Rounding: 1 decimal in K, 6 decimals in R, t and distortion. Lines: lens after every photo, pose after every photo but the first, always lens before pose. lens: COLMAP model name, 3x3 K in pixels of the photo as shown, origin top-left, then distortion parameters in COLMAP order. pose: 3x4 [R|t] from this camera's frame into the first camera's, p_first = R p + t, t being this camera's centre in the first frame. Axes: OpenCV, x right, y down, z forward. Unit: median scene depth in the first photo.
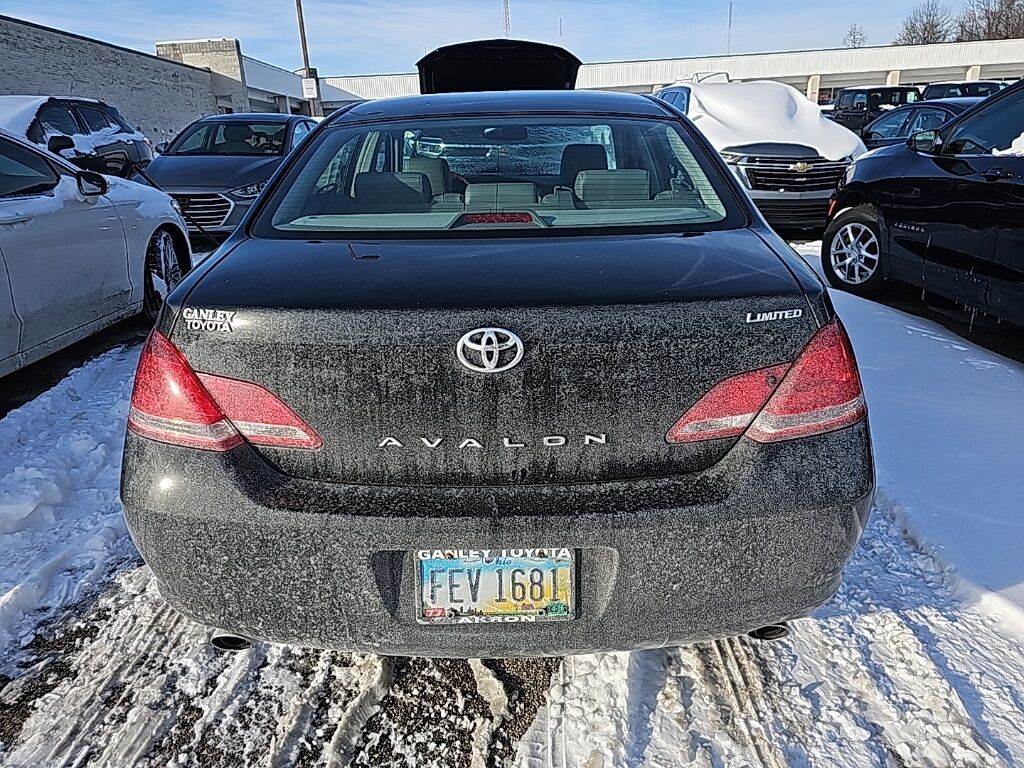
lens RADIAL K [[684.7, 0, 509.7], [0, 684.7, 382.3], [0, 0, 1]] dist [0.029776, -0.012588]
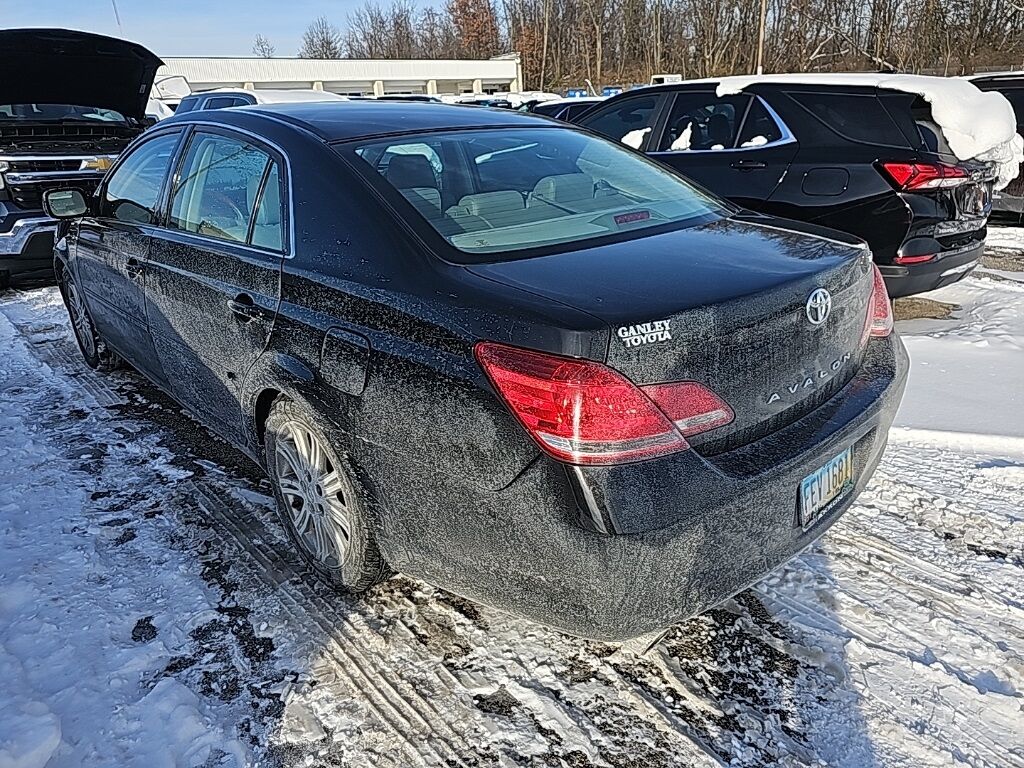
lens RADIAL K [[684.7, 0, 510.9], [0, 684.7, 386.9], [0, 0, 1]] dist [0.029776, -0.012588]
pose [[0.720089, -0.249579, 0.647442, -1.039361], [0.250040, 0.963720, 0.093404, -0.130720], [-0.647265, 0.094627, 0.756369, 0.295205]]
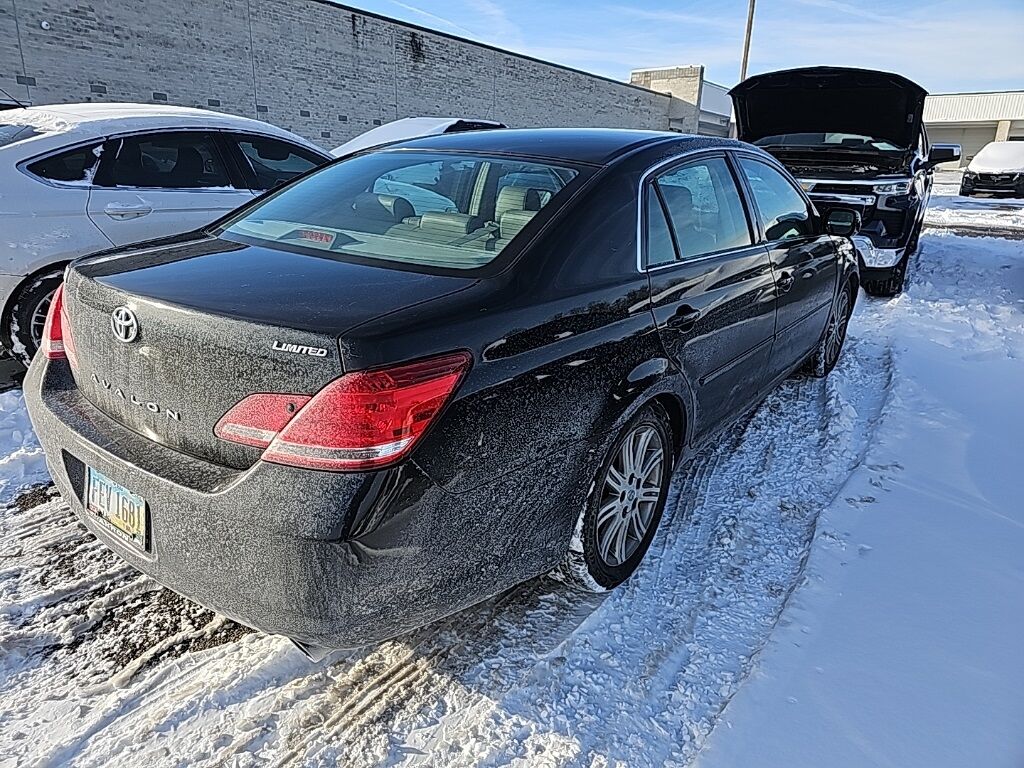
lens RADIAL K [[684.7, 0, 507.4], [0, 684.7, 381.8], [0, 0, 1]] dist [0.029776, -0.012588]
pose [[0.797704, 0.238496, -0.553885, 1.014002], [-0.254069, 0.965893, 0.049991, -0.148964], [0.546916, 0.100847, 0.831091, 0.232414]]
